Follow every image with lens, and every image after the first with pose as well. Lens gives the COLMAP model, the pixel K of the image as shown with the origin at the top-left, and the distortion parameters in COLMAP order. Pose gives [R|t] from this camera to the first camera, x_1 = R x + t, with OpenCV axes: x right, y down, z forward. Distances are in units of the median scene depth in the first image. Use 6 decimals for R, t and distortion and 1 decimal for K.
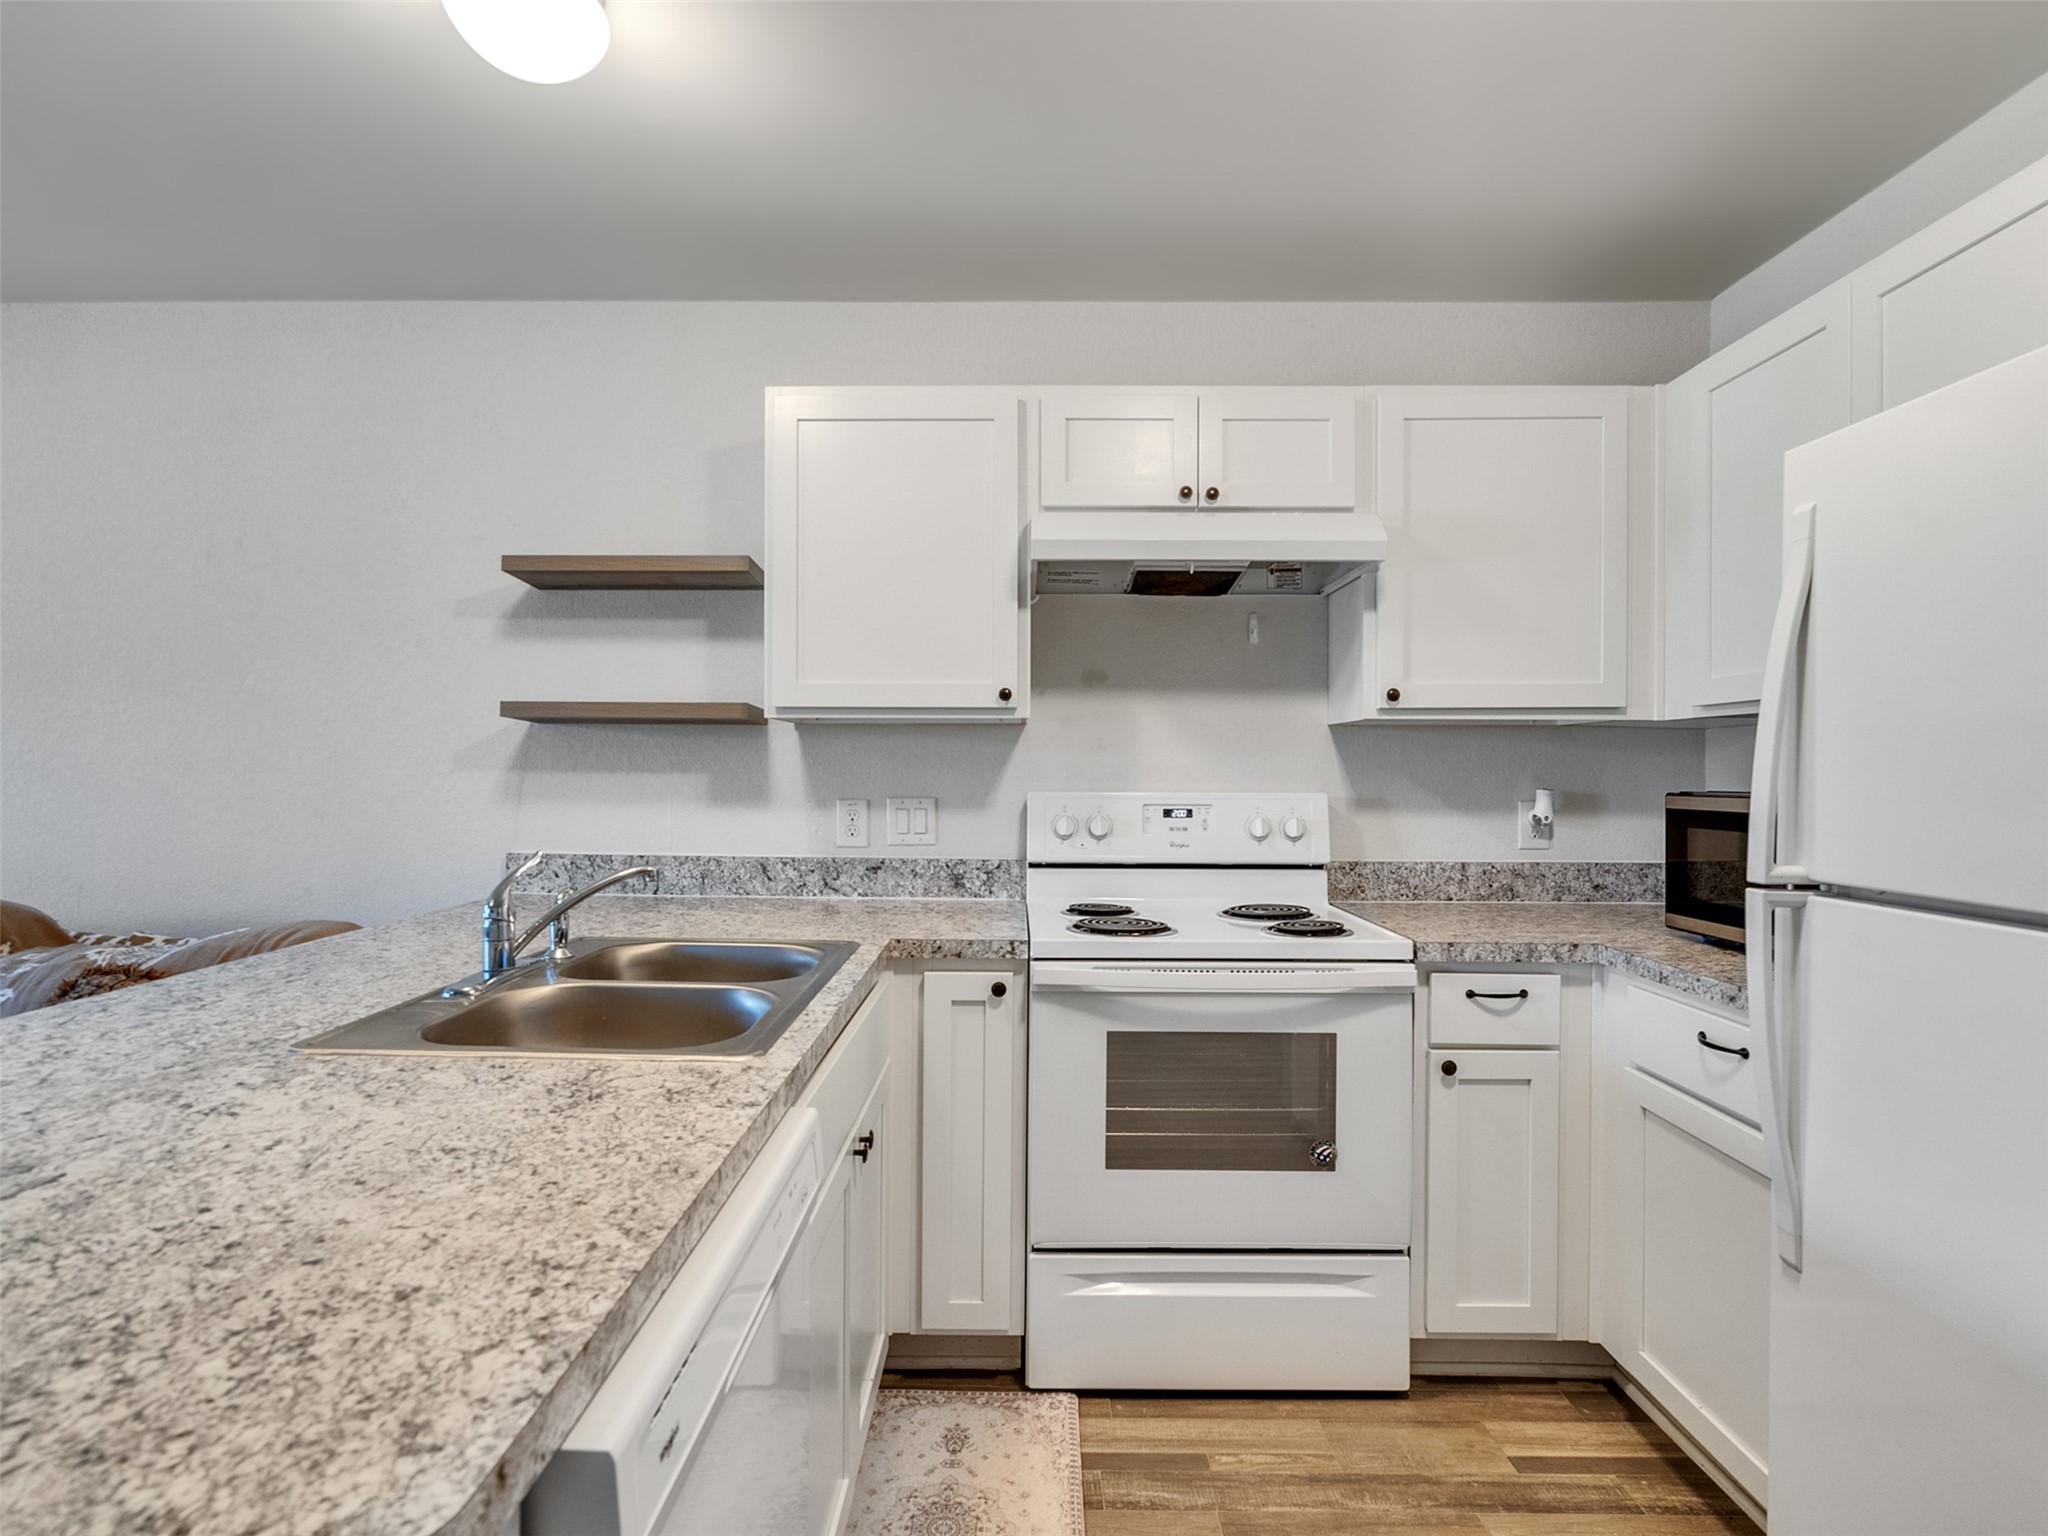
lens RADIAL K [[1072.1, 0, 1025.2], [0, 1072.1, 769.8], [0, 0, 1]] dist [0.004559, 0.000264]
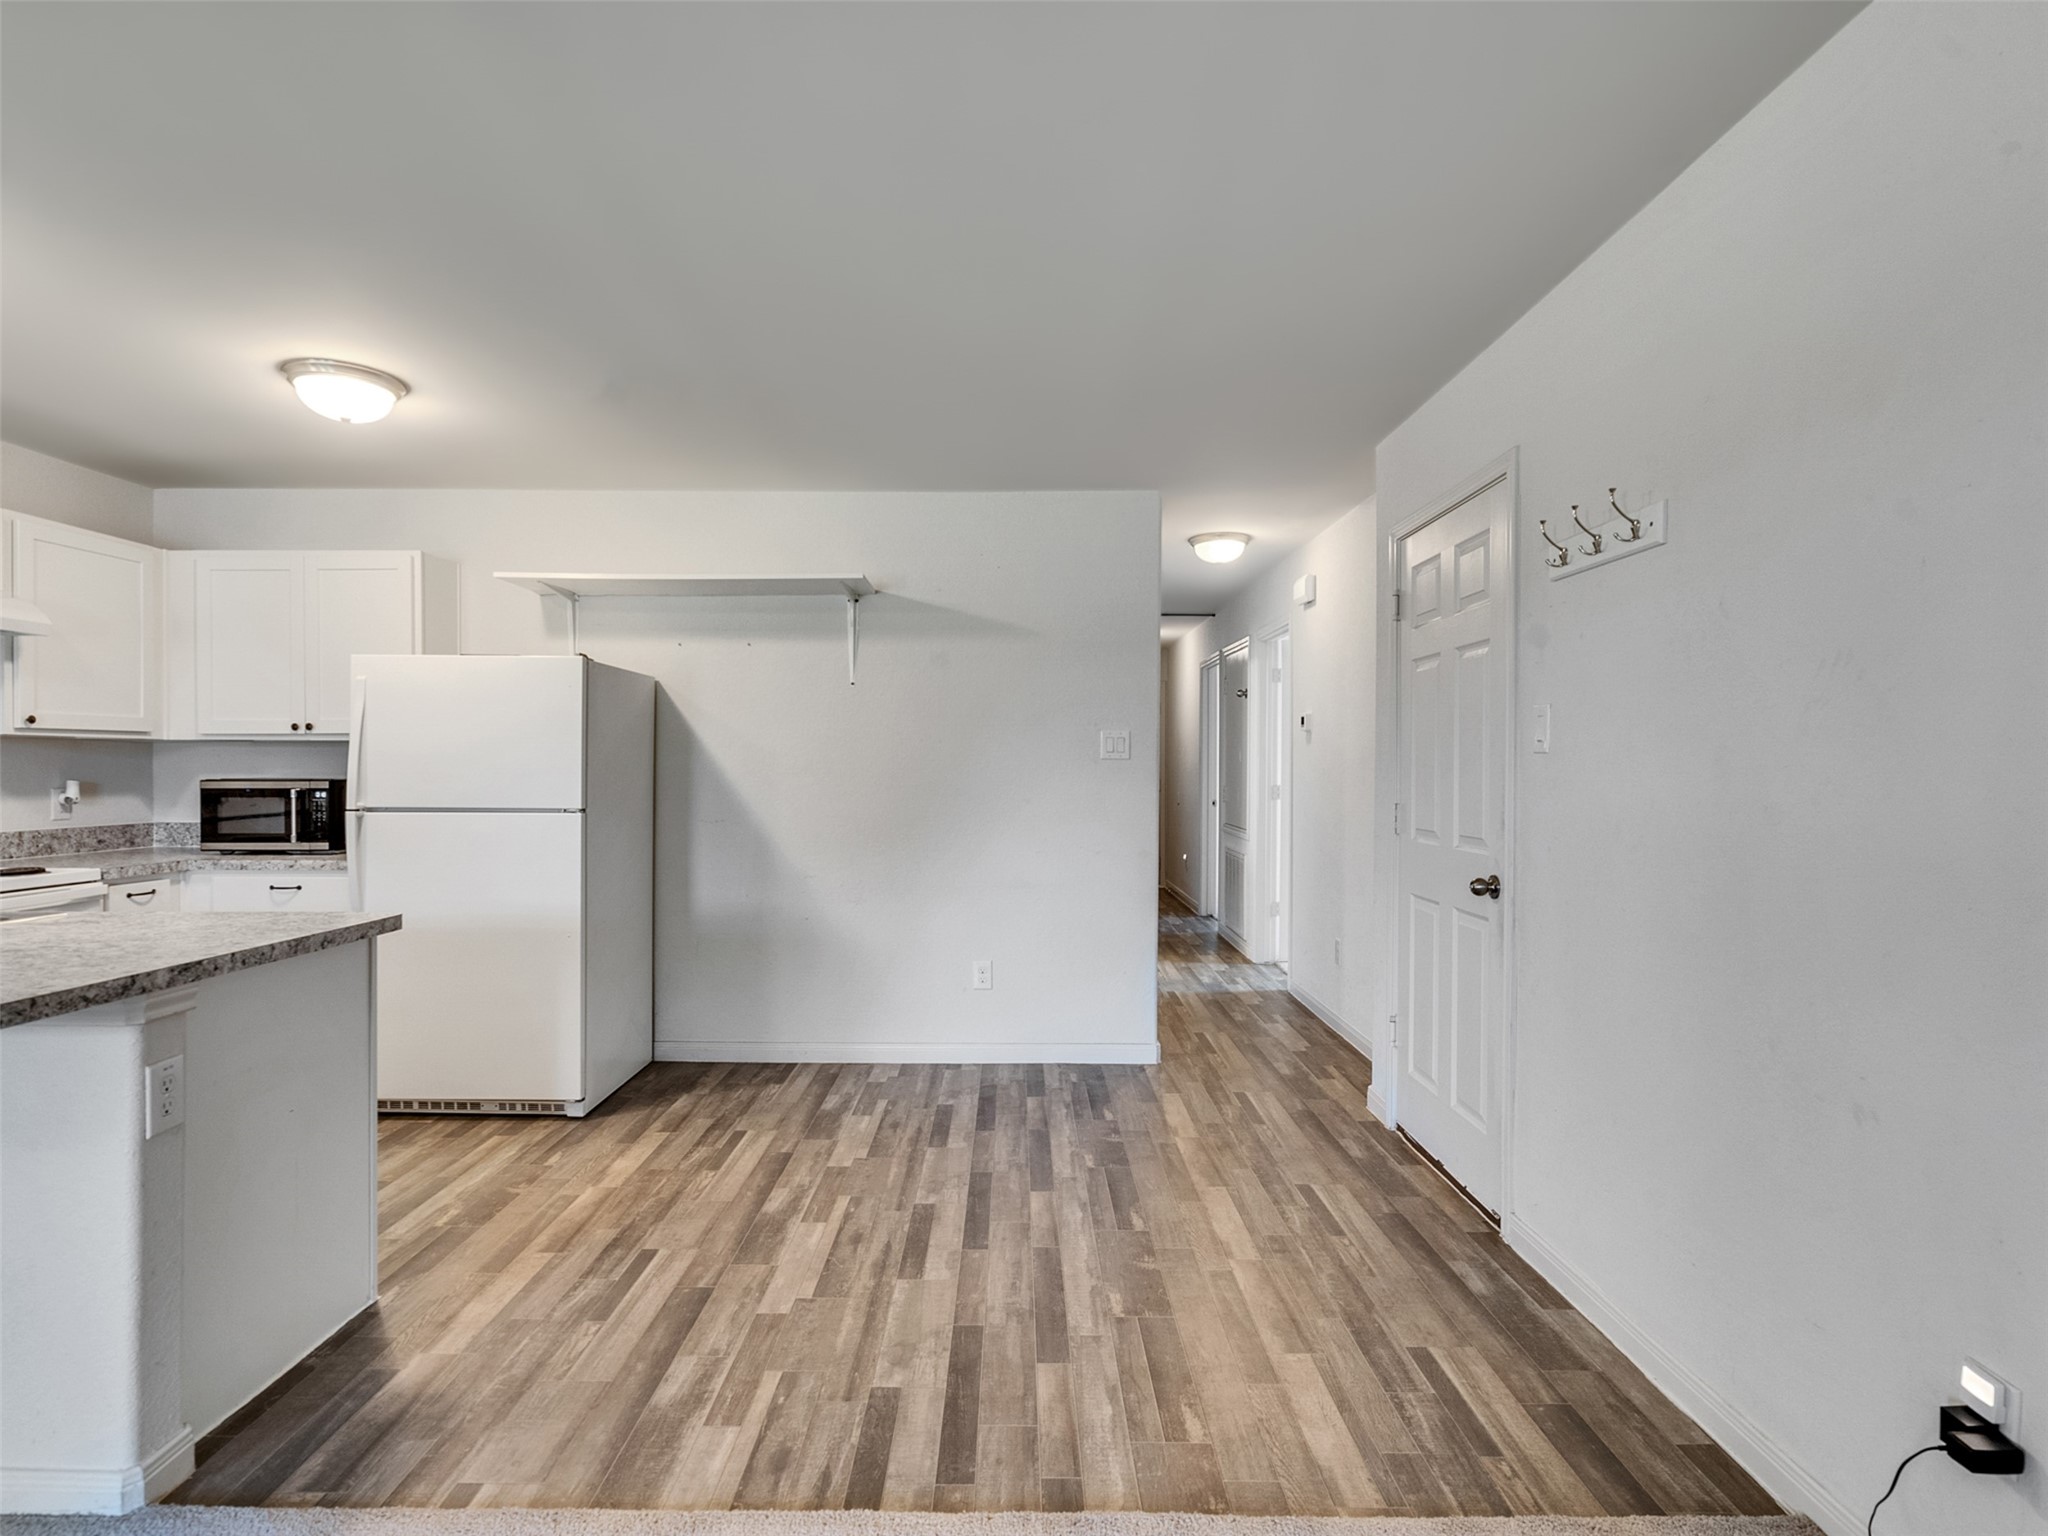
lens RADIAL K [[1072.1, 0, 1021.2], [0, 1072.1, 769.8], [0, 0, 1]] dist [0.004559, 0.000264]
pose [[0.008249, -0.007407, 0.999939, -1.061486], [0.000604, 0.999972, 0.007403, -0.007774], [-0.999966, 0.000543, 0.008253, -0.382845]]
